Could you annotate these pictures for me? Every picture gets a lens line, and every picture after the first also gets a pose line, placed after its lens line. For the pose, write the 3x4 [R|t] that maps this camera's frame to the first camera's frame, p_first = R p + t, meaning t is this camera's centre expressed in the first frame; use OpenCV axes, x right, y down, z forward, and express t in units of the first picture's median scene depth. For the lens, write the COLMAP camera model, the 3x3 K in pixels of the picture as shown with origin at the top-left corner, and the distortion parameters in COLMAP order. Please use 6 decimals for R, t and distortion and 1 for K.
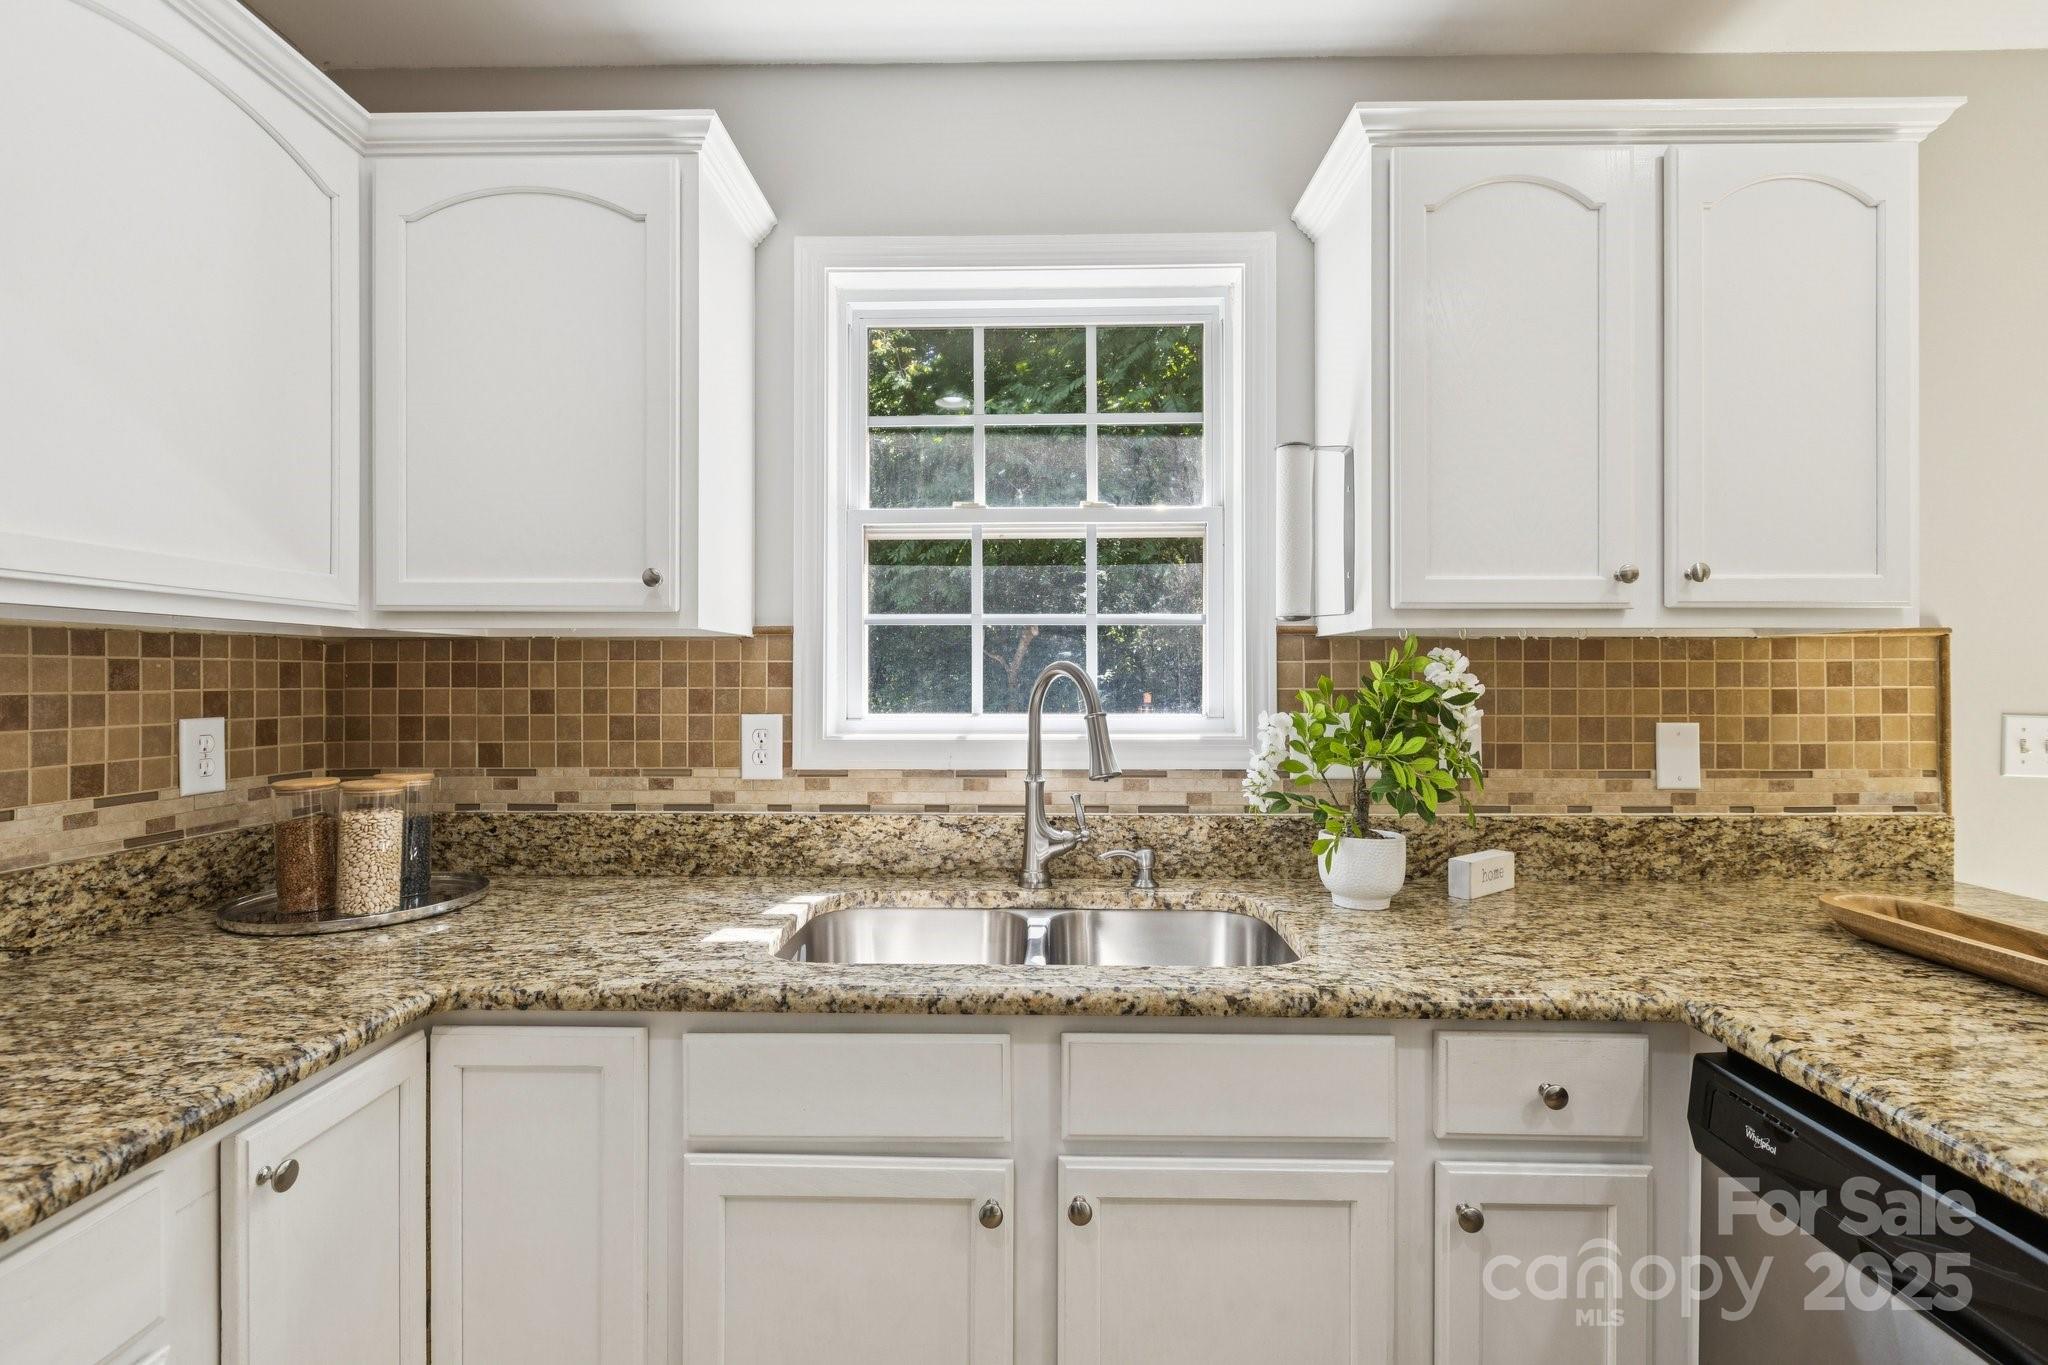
lens RADIAL K [[920.3, 0, 1025.1], [0, 920.3, 679.6], [0, 0, 1]] dist [0.001099, -0.000275]
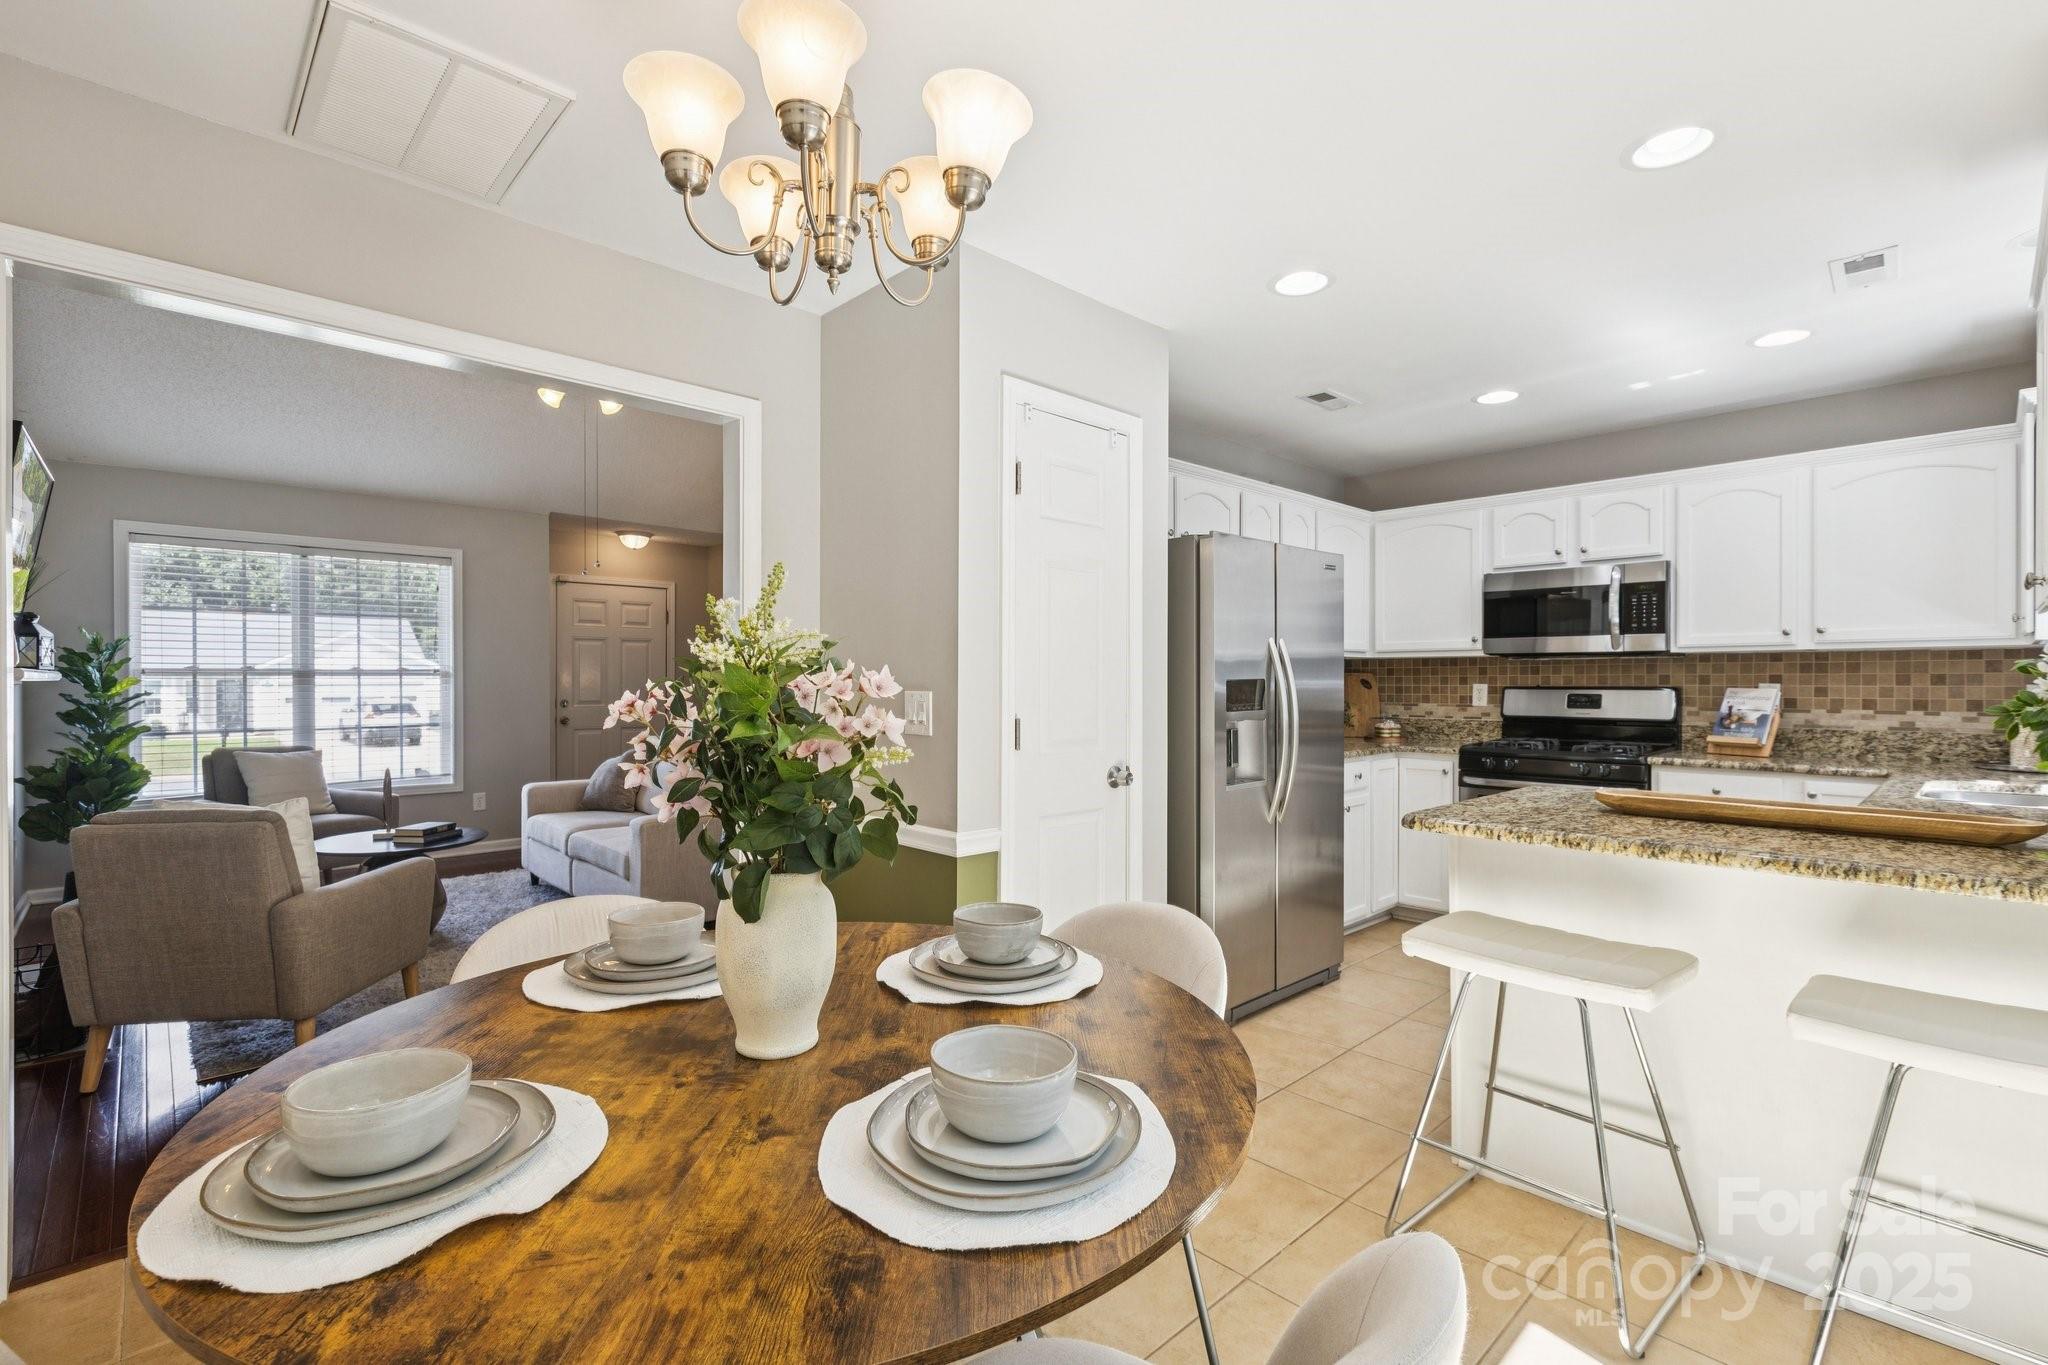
lens RADIAL K [[920.3, 0, 1025.1], [0, 920.3, 679.6], [0, 0, 1]] dist [0.001099, -0.000275]
pose [[-0.707953, -0.001386, -0.706258, 2.229410], [-0.002772, 0.999996, 0.000816, 0.030183], [0.706254, 0.002535, -0.707954, 0.731990]]
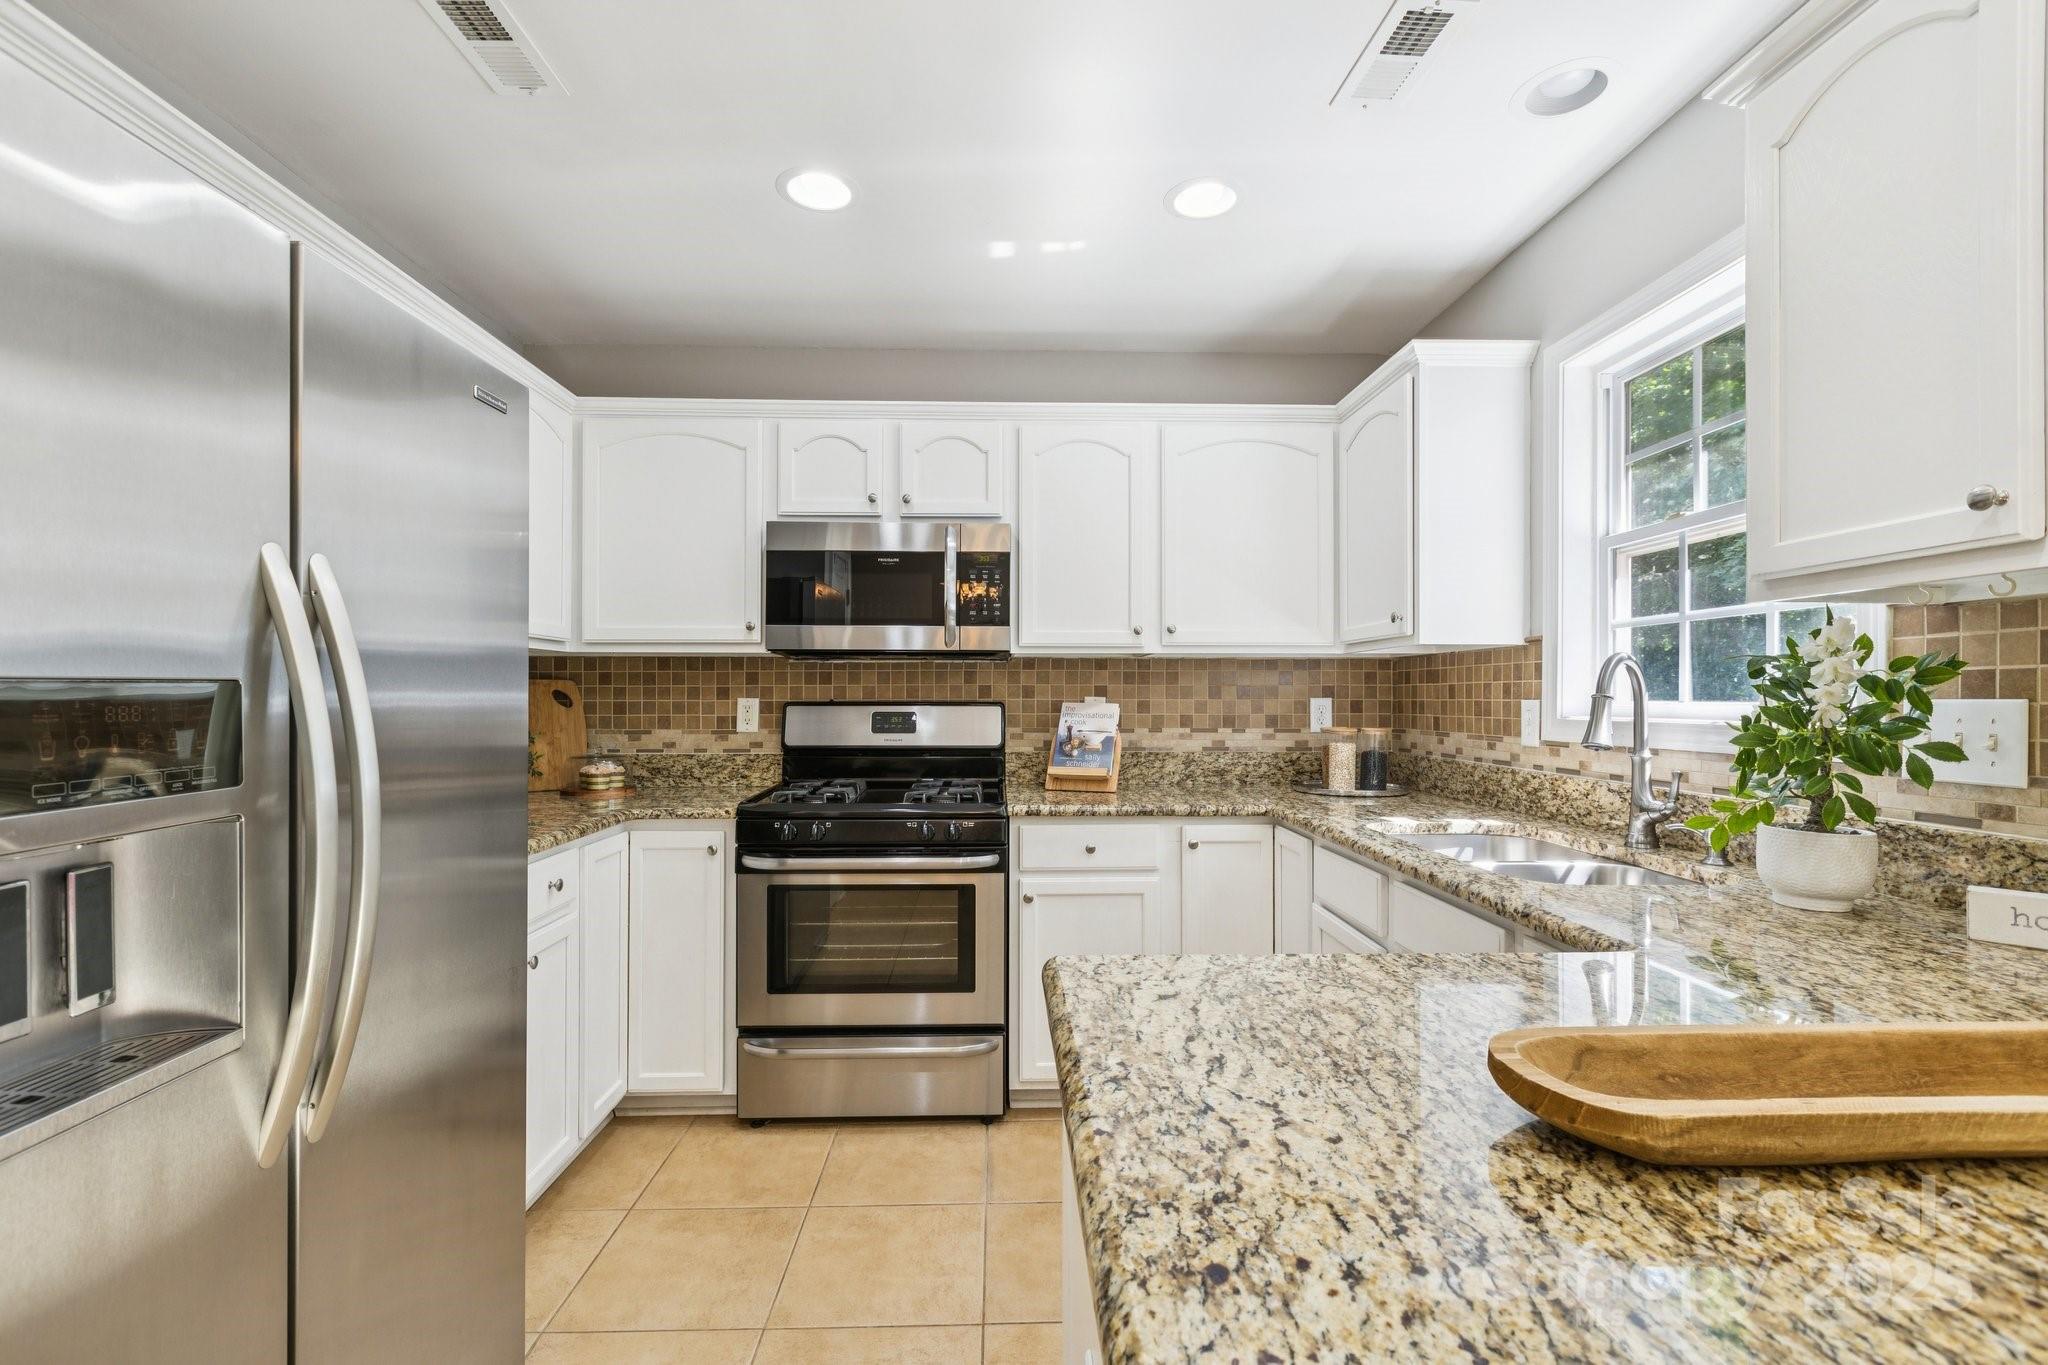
lens RADIAL K [[919.2, 0, 1022.8], [0, 919.2, 692.2], [0, 0, 1]] dist [-0.000011, 0.000037]
pose [[0.053037, -0.004915, -0.998580, 1.085592], [-0.004067, 0.999979, -0.005138, 0.037421], [0.998584, 0.004334, 0.053016, 0.158366]]
